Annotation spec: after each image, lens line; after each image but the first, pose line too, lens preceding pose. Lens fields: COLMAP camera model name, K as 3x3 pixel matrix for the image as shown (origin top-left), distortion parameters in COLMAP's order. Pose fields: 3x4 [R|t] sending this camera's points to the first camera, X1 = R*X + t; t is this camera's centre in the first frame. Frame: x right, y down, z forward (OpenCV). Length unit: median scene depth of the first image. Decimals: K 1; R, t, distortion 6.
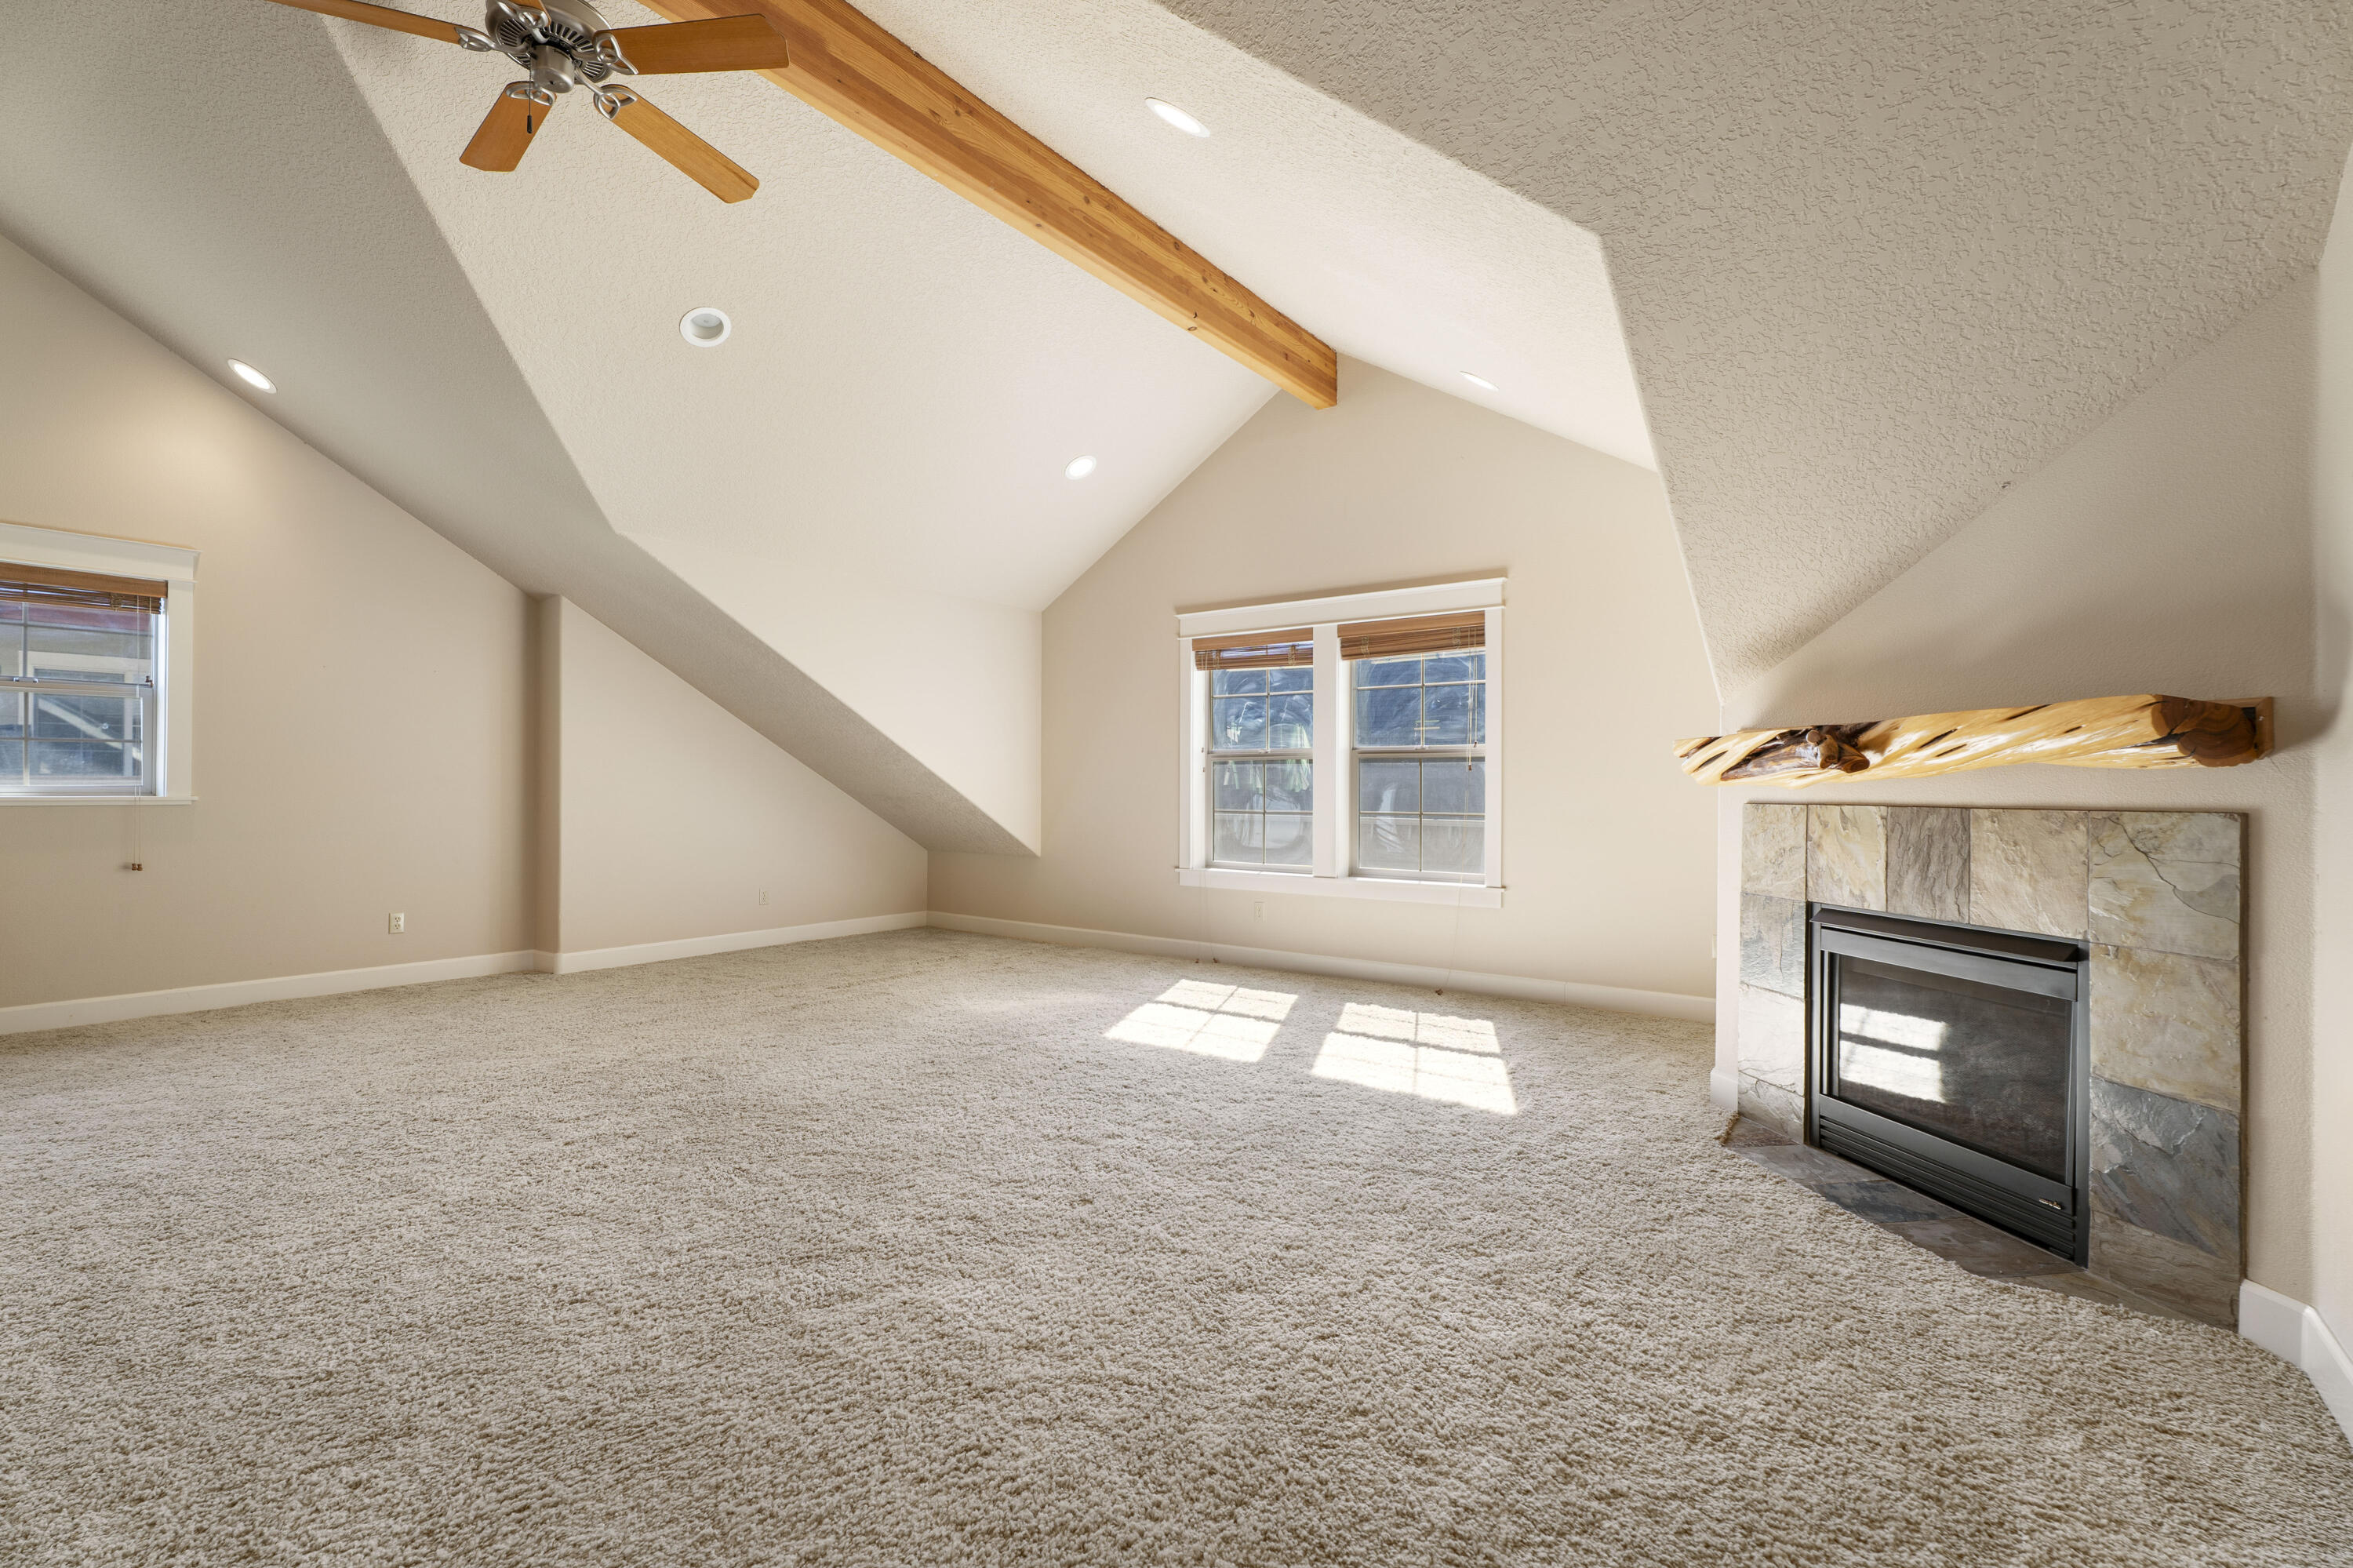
lens RADIAL K [[1046.7, 0, 1176.5], [0, 1046.7, 784.0], [0, 0, 1]] dist [-0.000301, 0.000440]
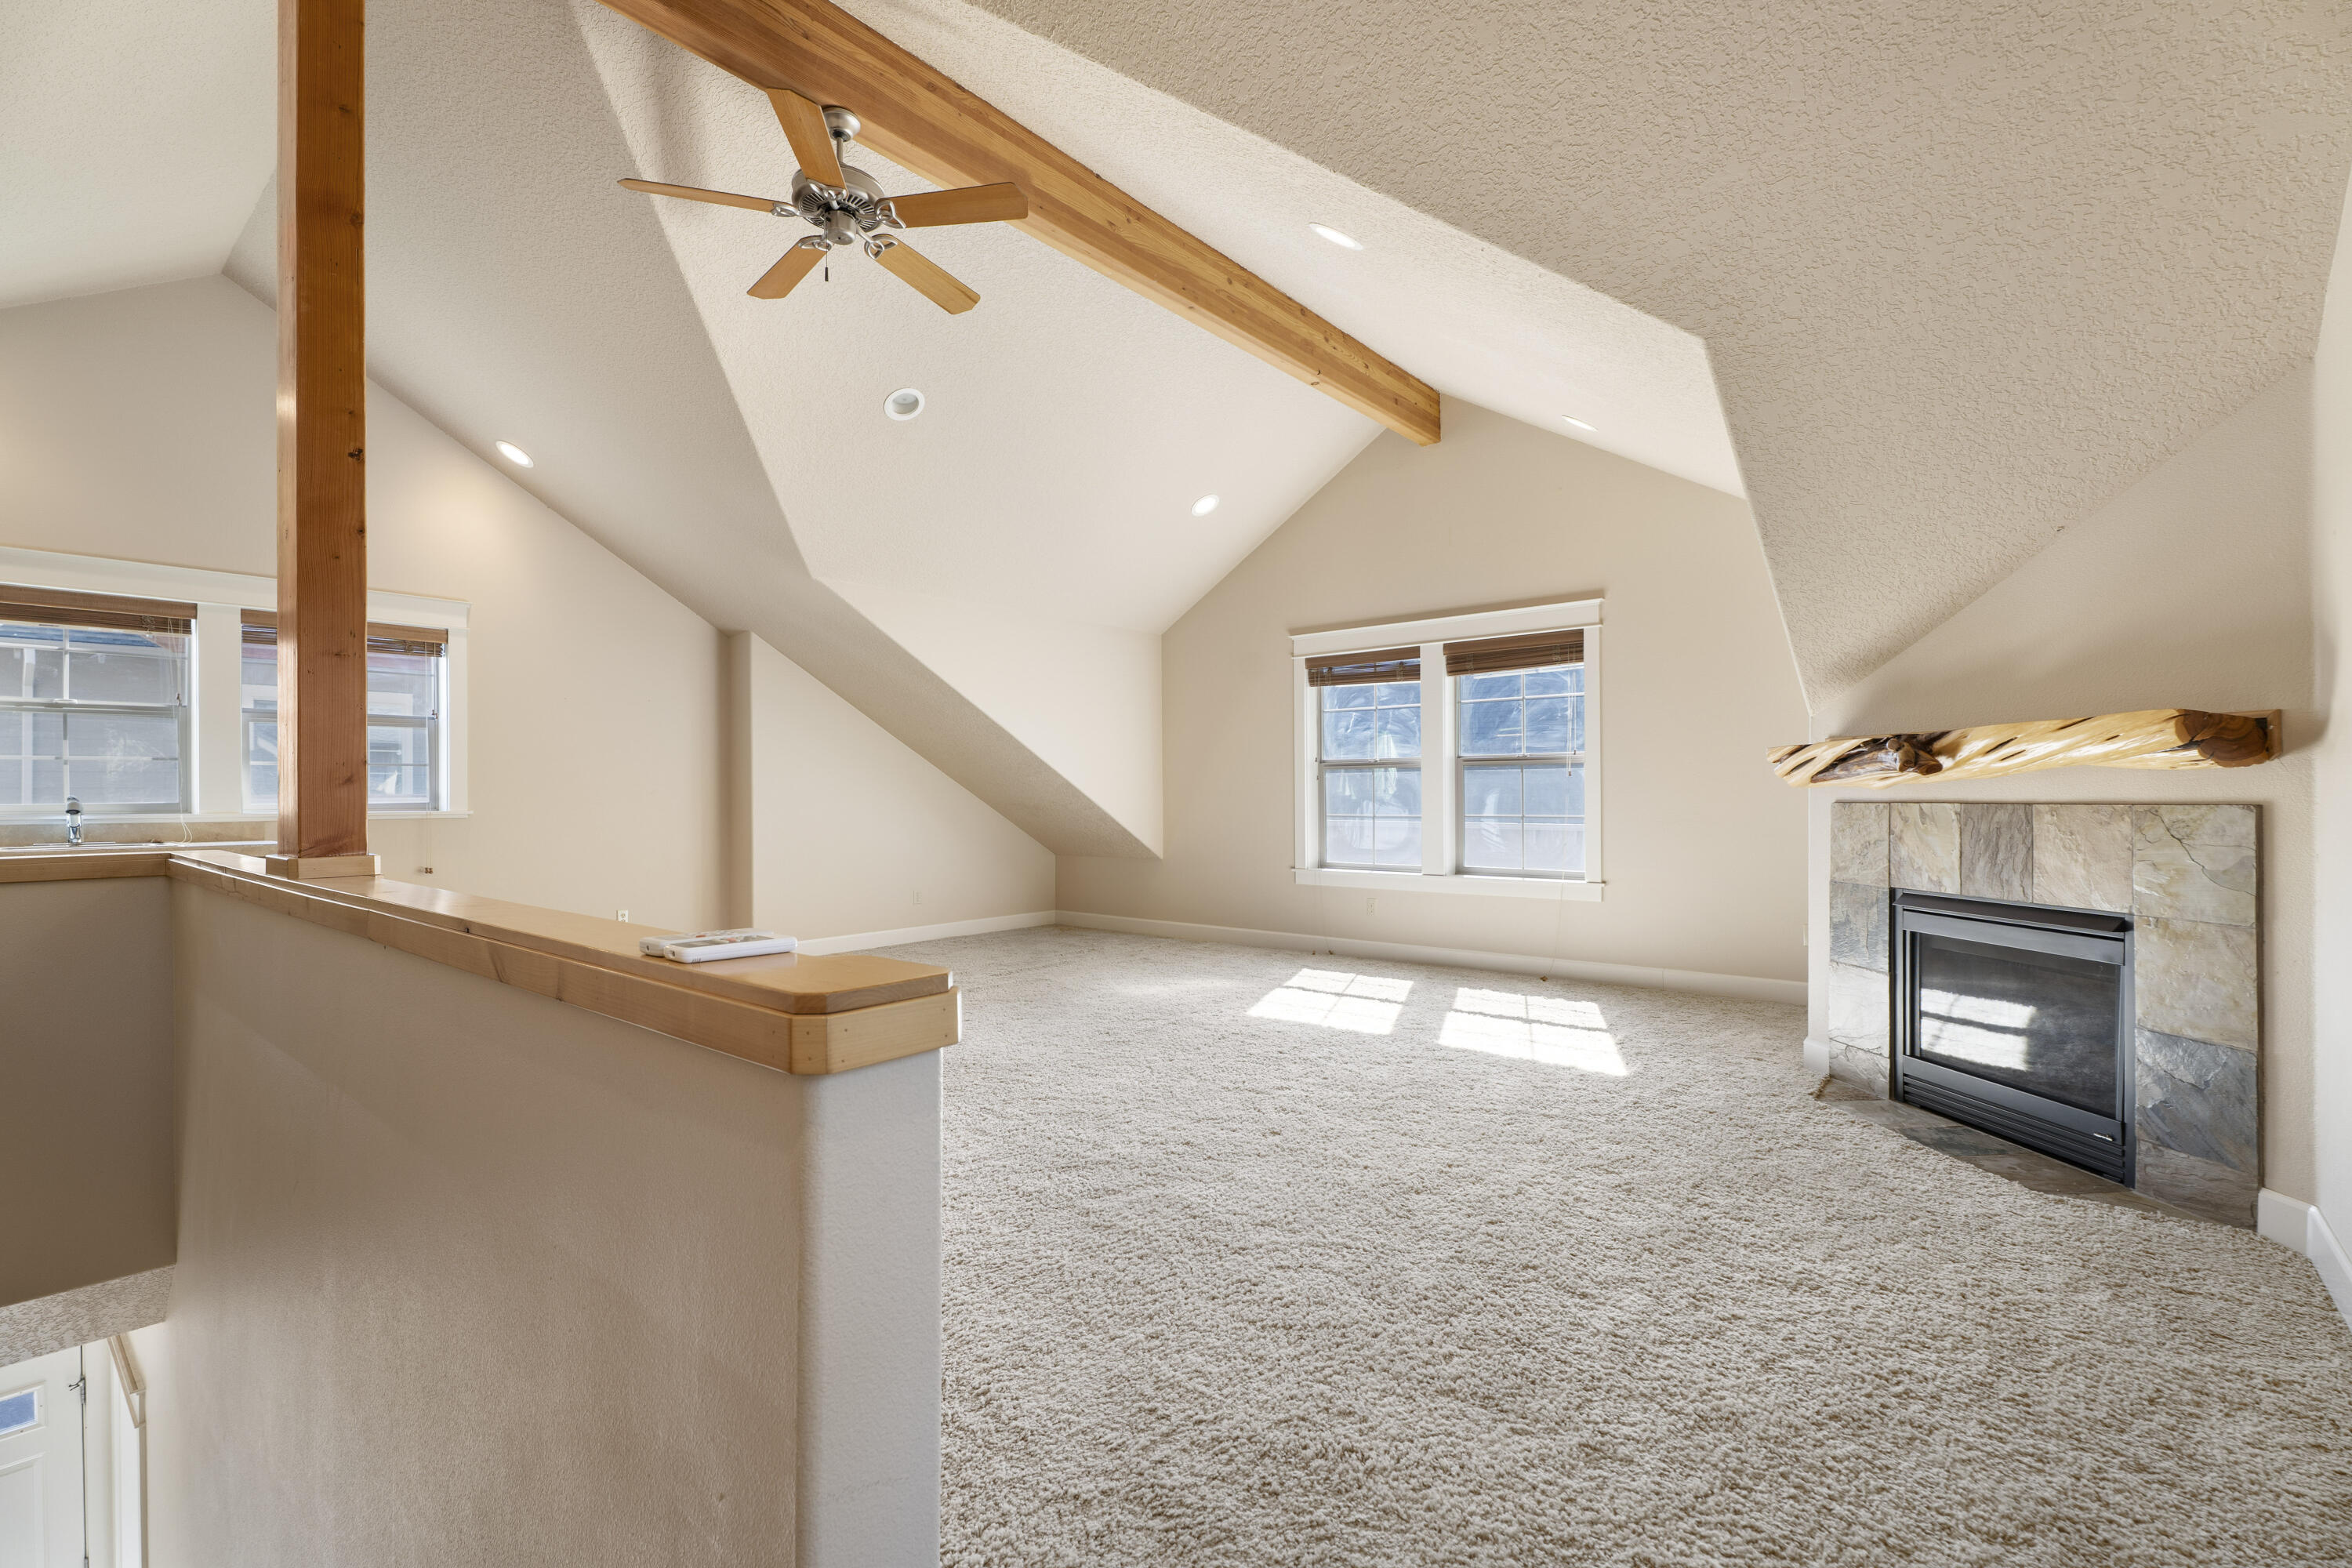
lens RADIAL K [[1039.3, 0, 1177.9], [0, 1039.3, 795.0], [0, 0, 1]] dist [0.002200, -0.000362]
pose [[0.997752, -0.010986, -0.066108, -0.121604], [0.011184, 0.999934, 0.002631, -0.000705], [0.066075, -0.003364, 0.997809, -0.230735]]
